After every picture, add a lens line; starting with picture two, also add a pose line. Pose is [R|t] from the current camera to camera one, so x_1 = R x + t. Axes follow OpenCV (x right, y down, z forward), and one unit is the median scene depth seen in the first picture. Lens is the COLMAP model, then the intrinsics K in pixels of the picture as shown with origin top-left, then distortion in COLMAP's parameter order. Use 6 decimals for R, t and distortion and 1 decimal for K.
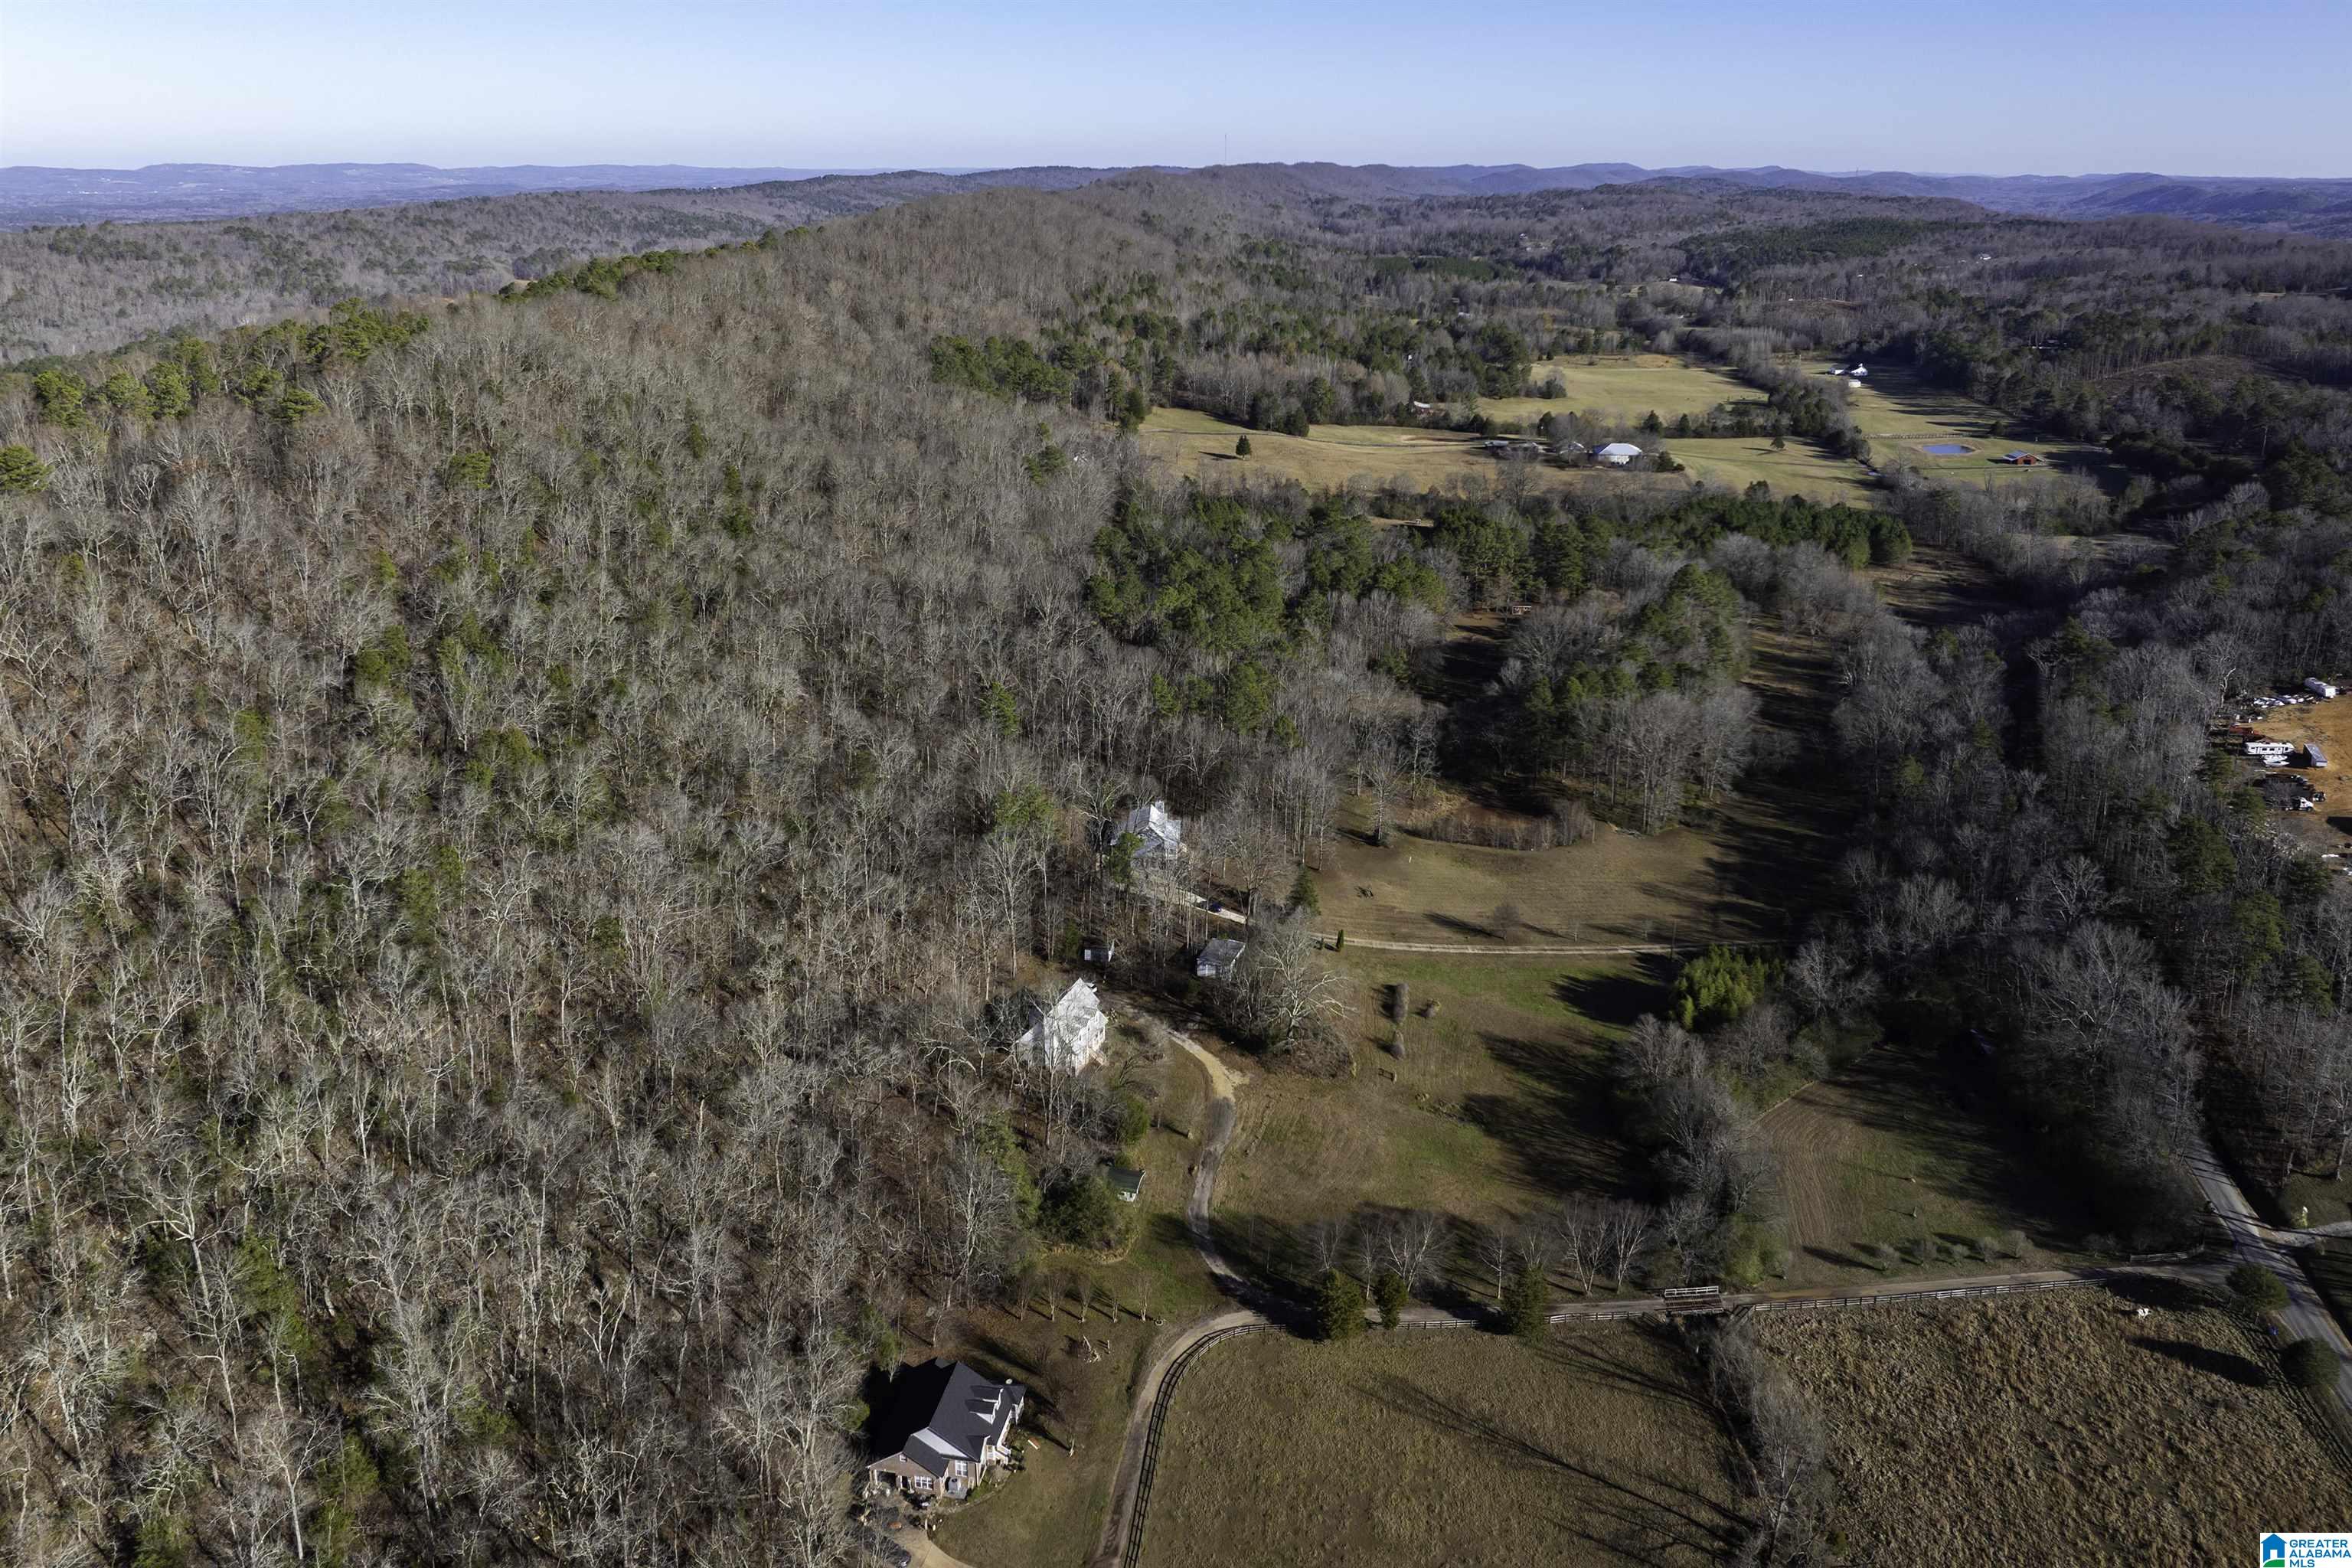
lens RADIAL K [[1646.4, 0, 1182.7], [0, 1646.4, 695.2], [0, 0, 1]] dist [-0.061122, 0.033577]
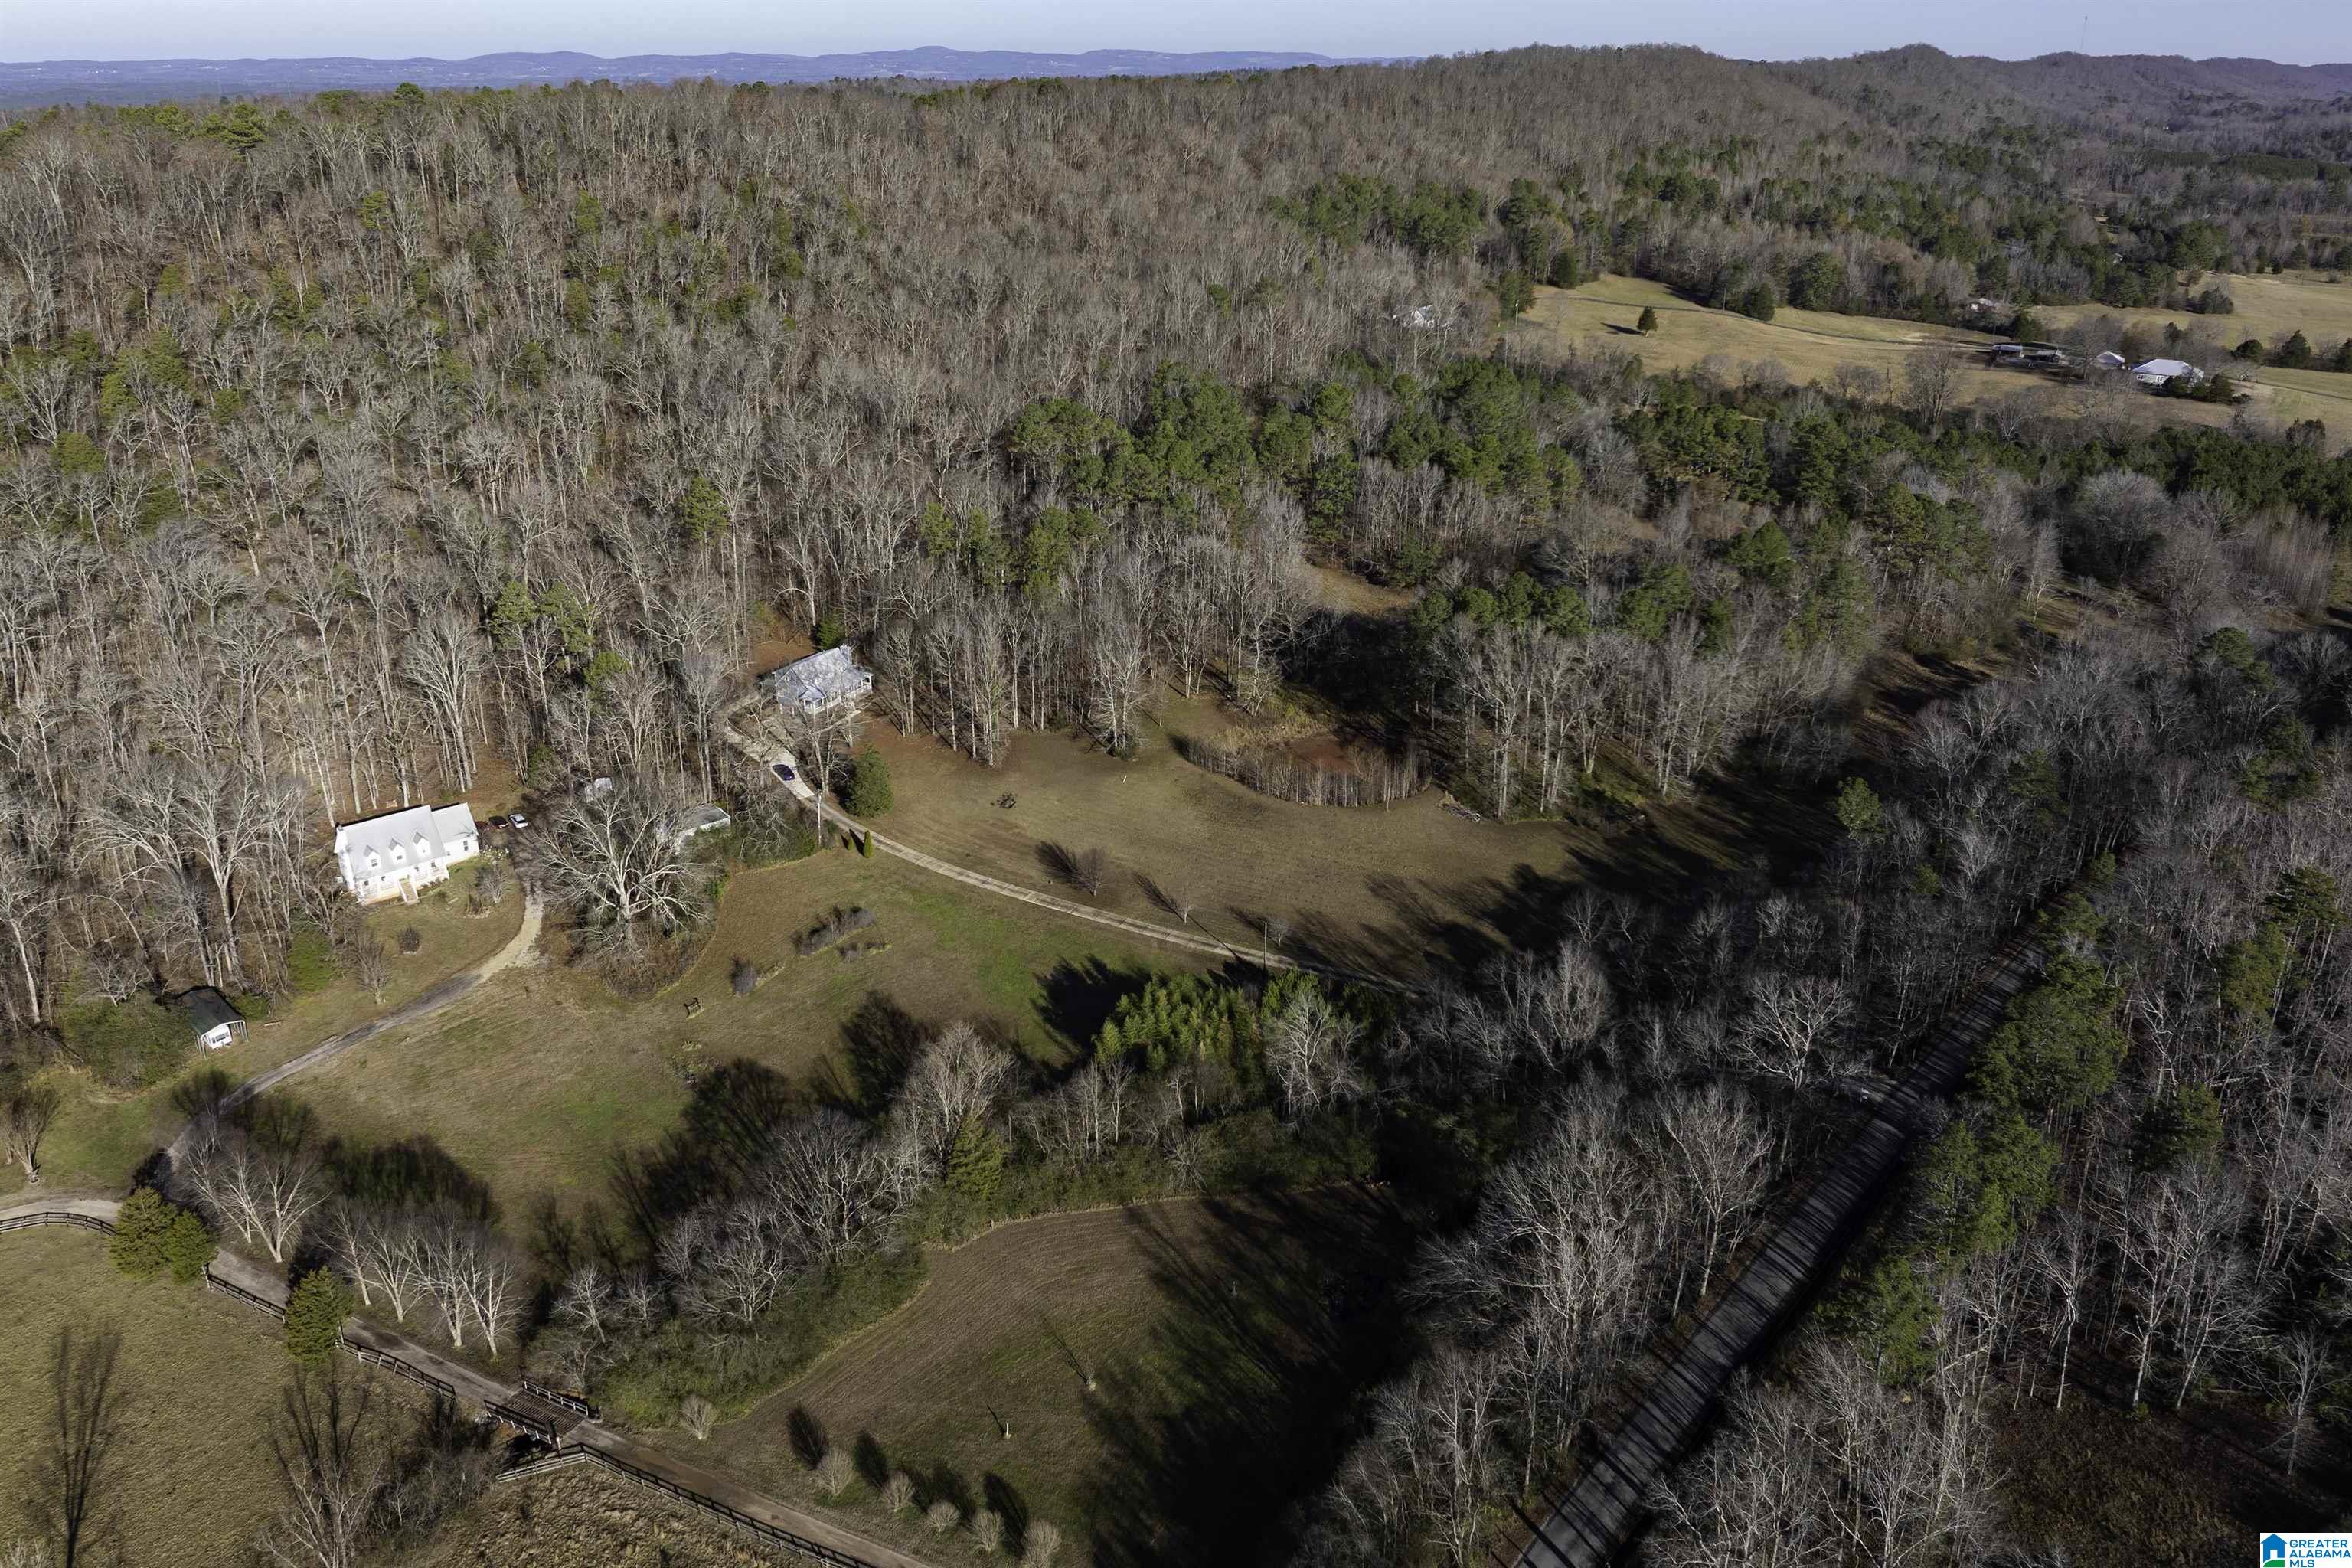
lens RADIAL K [[1646.4, 0, 1182.7], [0, 1646.4, 695.2], [0, 0, 1]] dist [-0.061122, 0.033577]
pose [[0.878200, 0.177882, -0.443984, 0.450082], [-0.151772, 0.983935, 0.094008, -0.012727], [0.453574, -0.015173, 0.891089, 0.300765]]
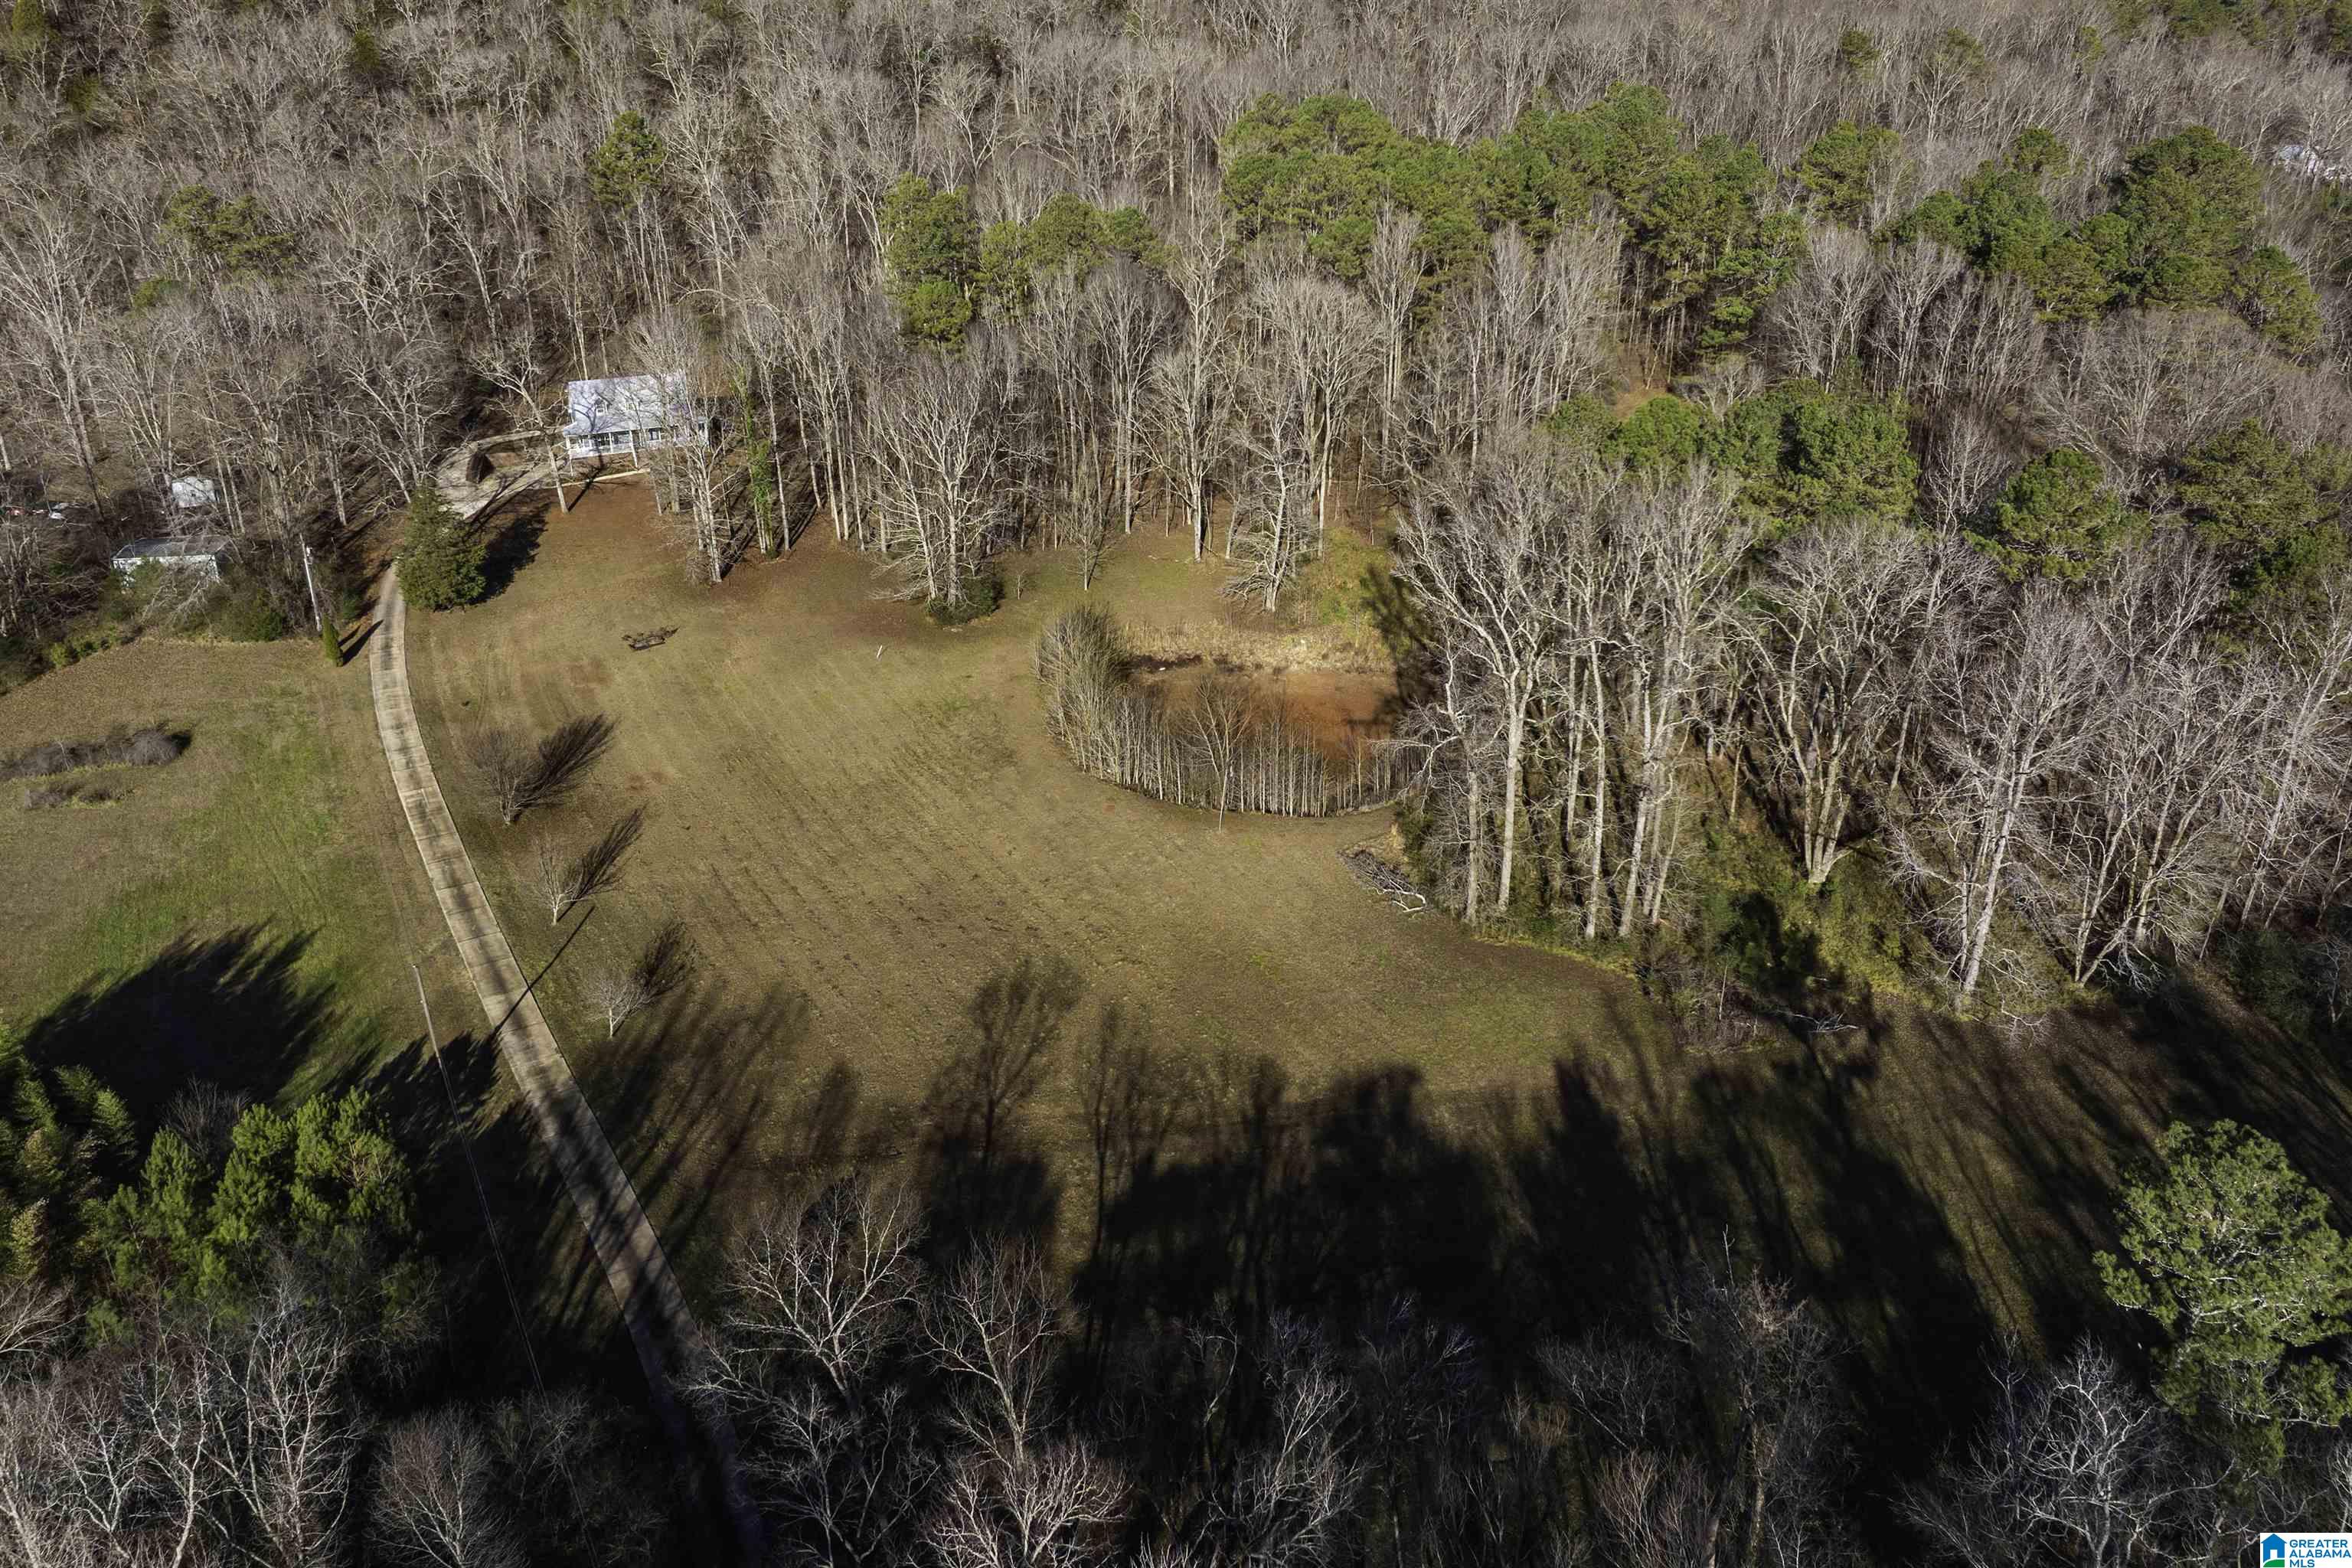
lens RADIAL K [[1665.8, 0, 1166.8], [0, 1665.8, 641.1], [0, 0, 1]] dist [-0.046920, 0.000264]
pose [[0.465442, 0.317432, -0.826197, 0.460705], [-0.273424, 0.939382, 0.206884, -0.005001], [0.841786, 0.129610, 0.524021, 0.768773]]
